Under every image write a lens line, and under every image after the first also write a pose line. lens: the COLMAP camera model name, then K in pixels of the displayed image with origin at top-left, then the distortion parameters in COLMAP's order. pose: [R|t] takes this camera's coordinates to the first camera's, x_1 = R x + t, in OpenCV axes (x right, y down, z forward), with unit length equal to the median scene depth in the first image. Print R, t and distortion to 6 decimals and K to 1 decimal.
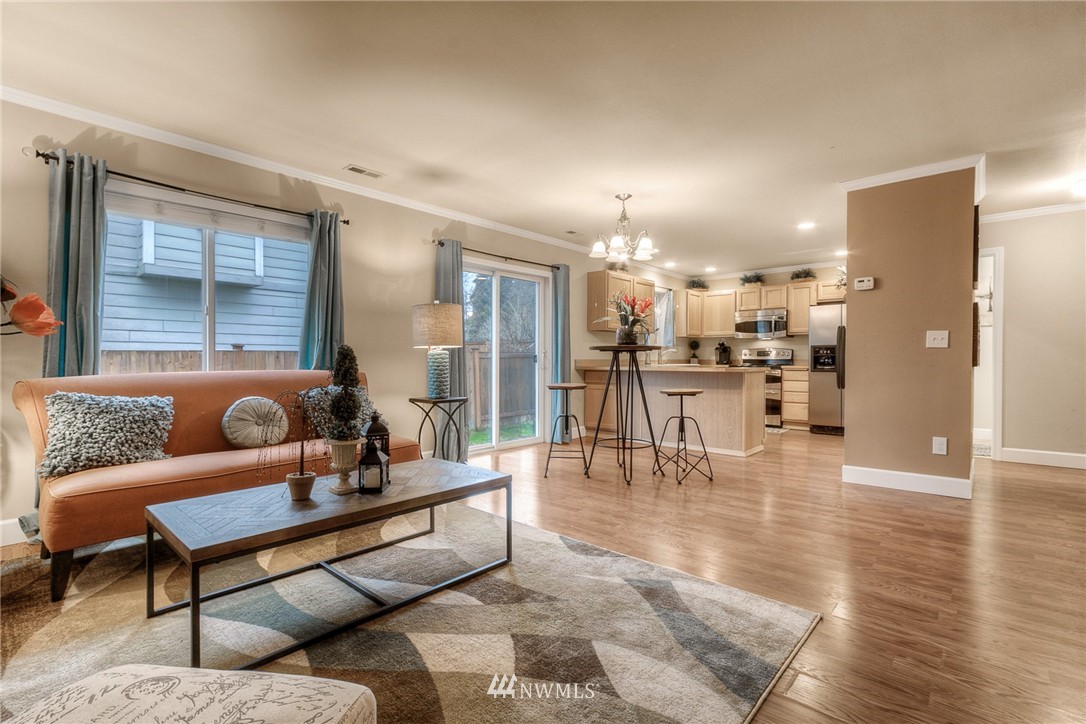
lens RADIAL K [[504.5, 0, 538.0], [0, 504.5, 363.1], [0, 0, 1]] dist [-0.004730, 0.004369]
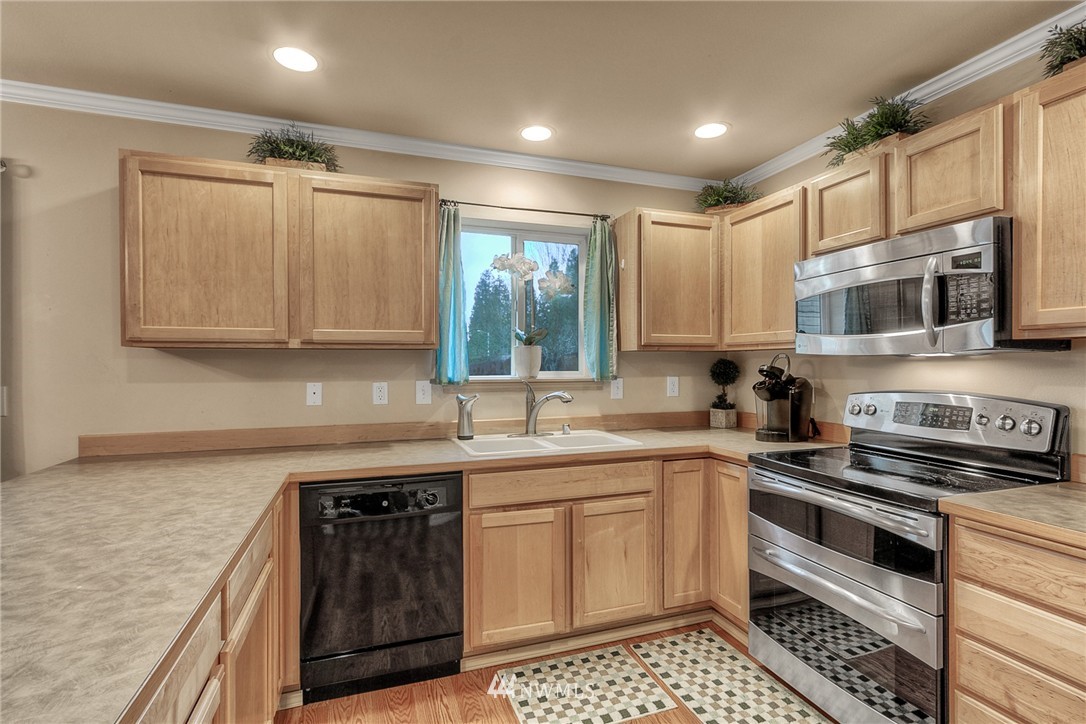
lens RADIAL K [[504.5, 0, 547.6], [0, 504.5, 362.4], [0, 0, 1]] dist [-0.004730, 0.004369]
pose [[0.874675, -0.005074, -0.484683, 0.441764], [0.002726, 0.999981, -0.005547, -0.047449], [0.484702, 0.003531, 0.874672, 0.748782]]
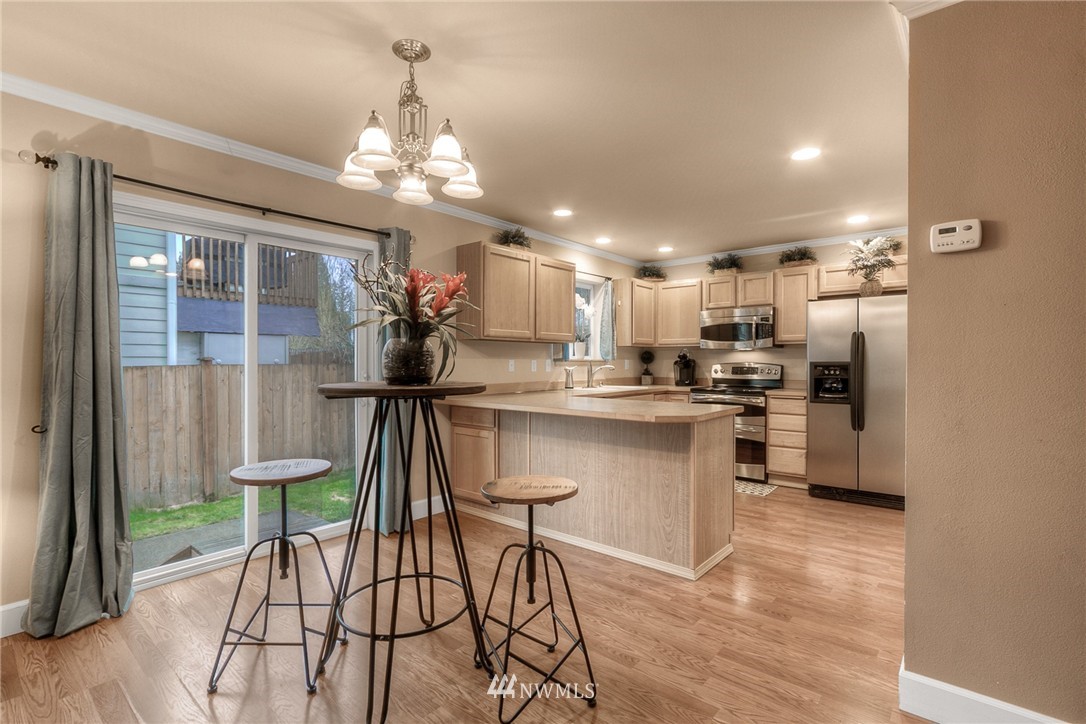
lens RADIAL K [[504.5, 0, 542.5], [0, 504.5, 361.6], [0, 0, 1]] dist [-0.004730, 0.004369]
pose [[0.999753, -0.001017, 0.022218, 0.171644], [0.001107, 0.999991, -0.004079, -0.031215], [-0.022213, 0.004103, 0.999745, 0.338049]]
